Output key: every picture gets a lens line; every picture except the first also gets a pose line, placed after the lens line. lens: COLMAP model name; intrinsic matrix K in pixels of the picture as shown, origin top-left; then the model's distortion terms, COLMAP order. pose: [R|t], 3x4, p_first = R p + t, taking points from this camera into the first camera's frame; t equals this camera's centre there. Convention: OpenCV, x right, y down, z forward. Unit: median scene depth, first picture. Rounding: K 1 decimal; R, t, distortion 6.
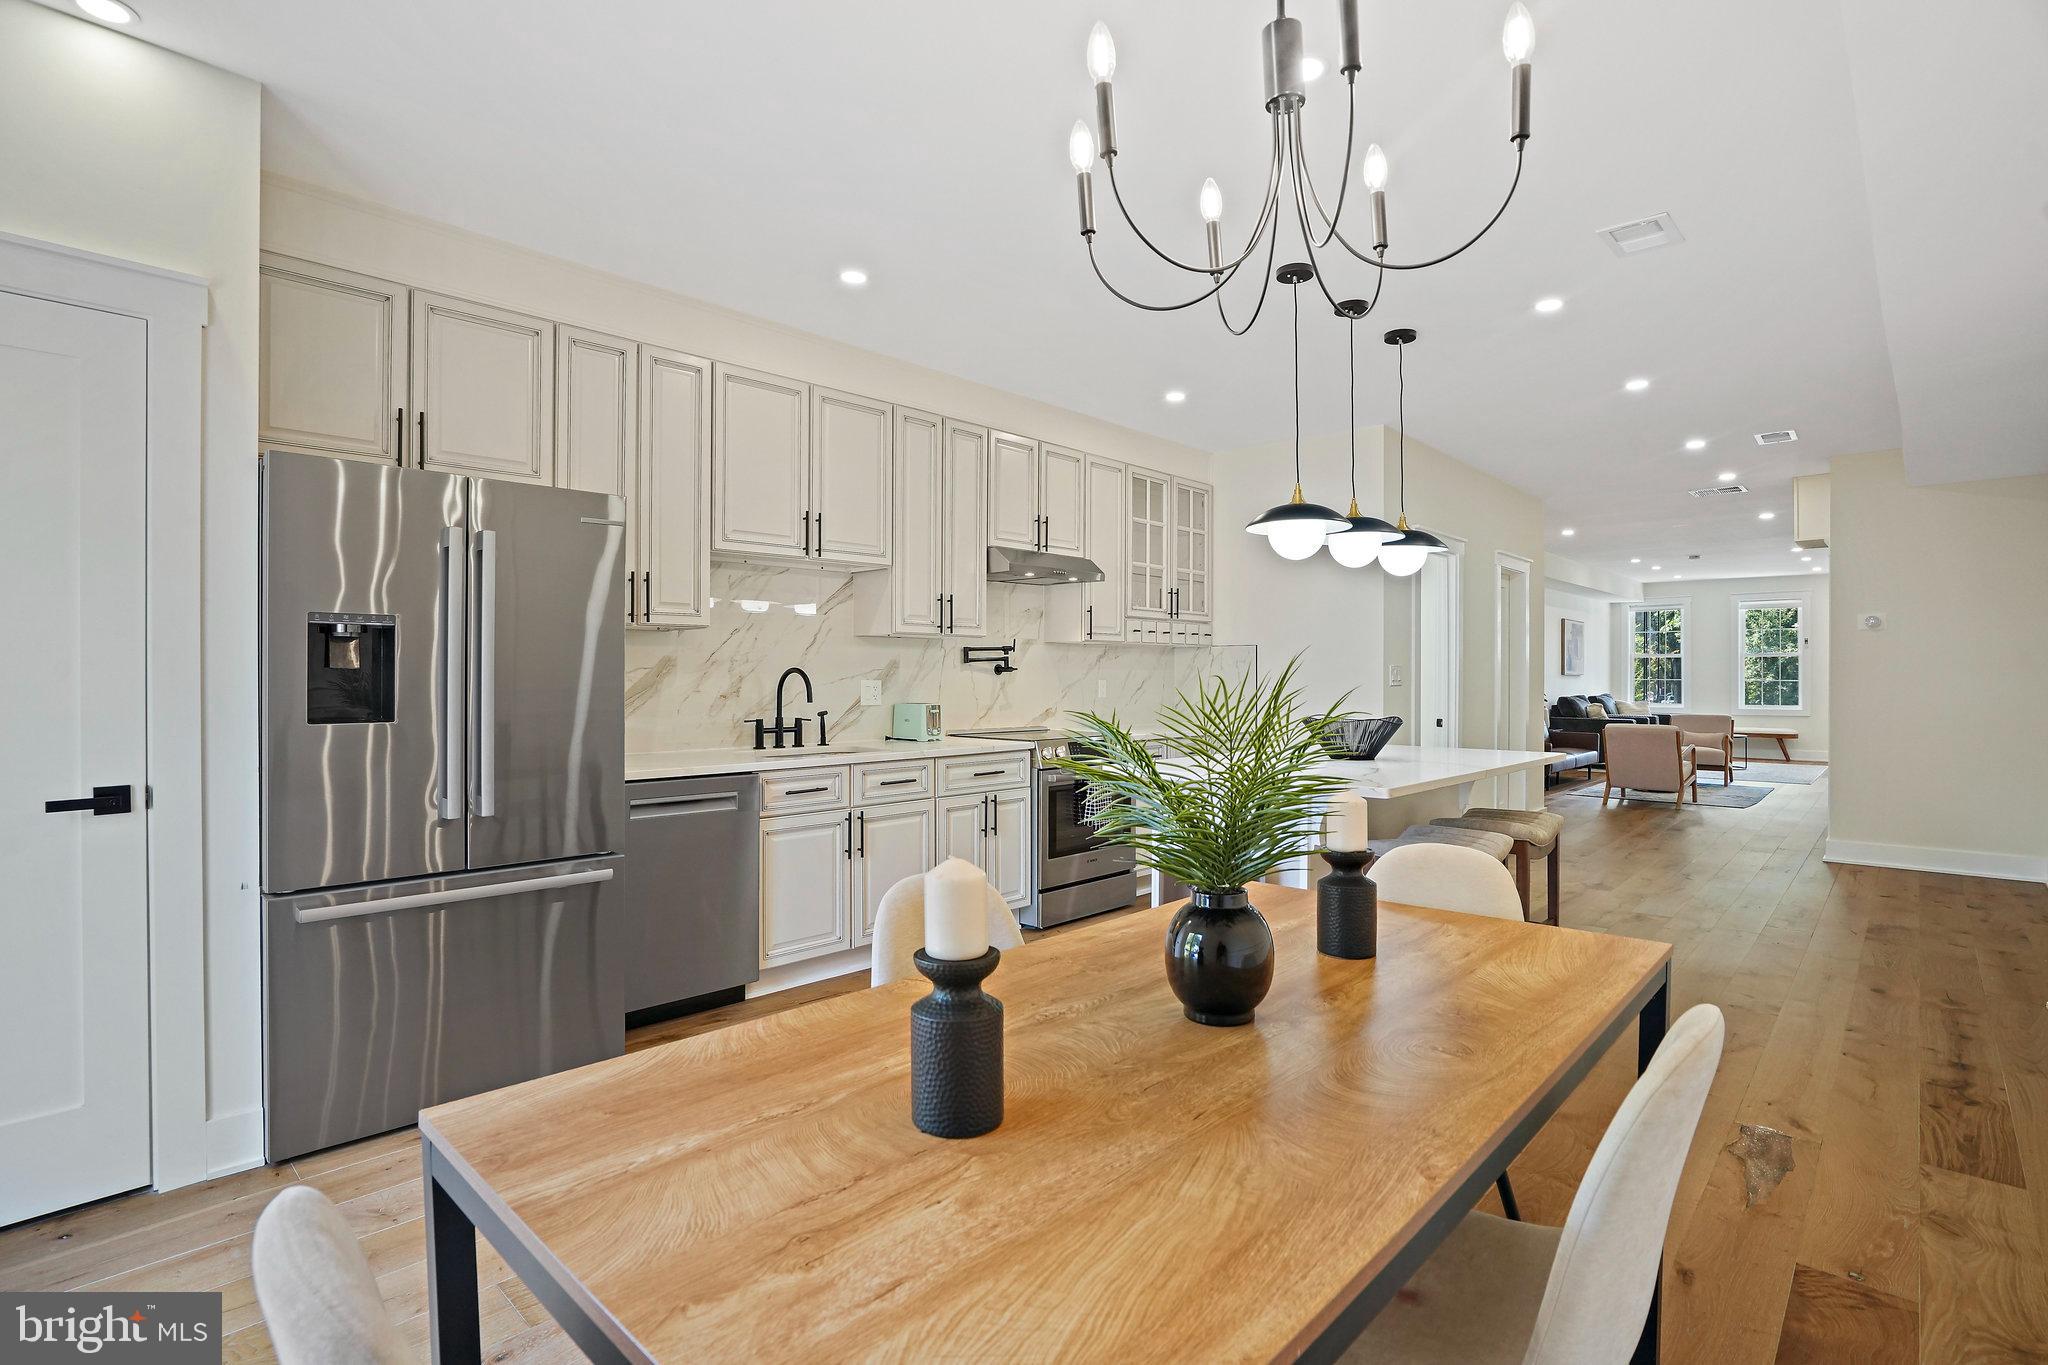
lens RADIAL K [[982.2, 0, 1019.0], [0, 982.2, 674.8], [0, 0, 1]] dist [-0.002999, 0.002963]
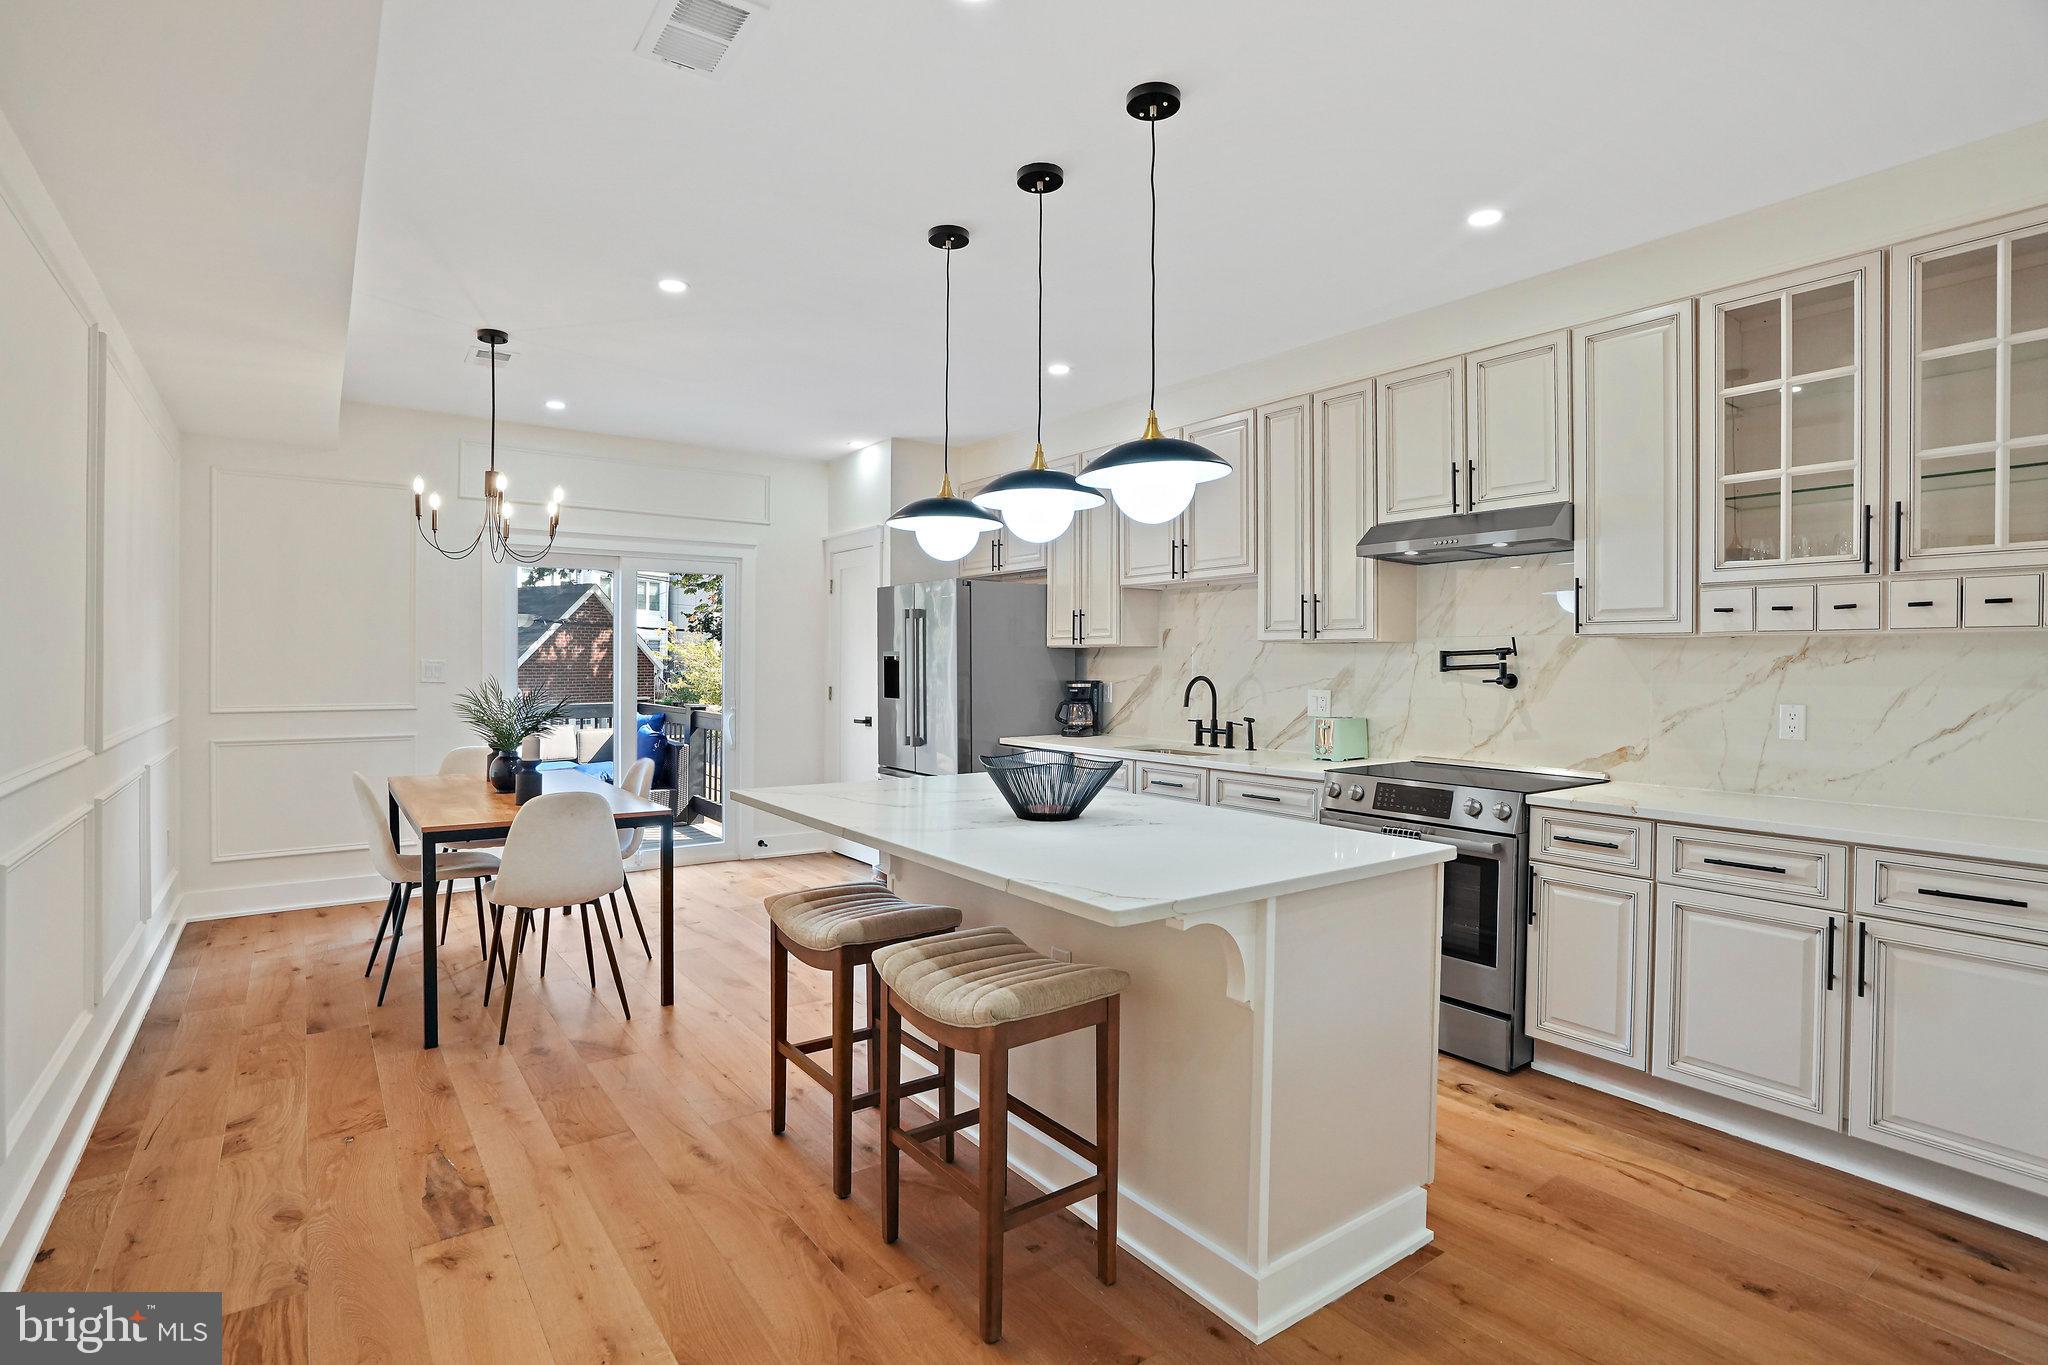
lens RADIAL K [[982.2, 0, 1015.4], [0, 982.2, 672.7], [0, 0, 1]] dist [-0.002999, 0.002963]
pose [[-0.152620, 0.006036, -0.988267, 0.876568], [-0.007101, 0.999949, 0.007204, -0.016738], [0.988259, 0.008117, -0.152569, 0.912667]]
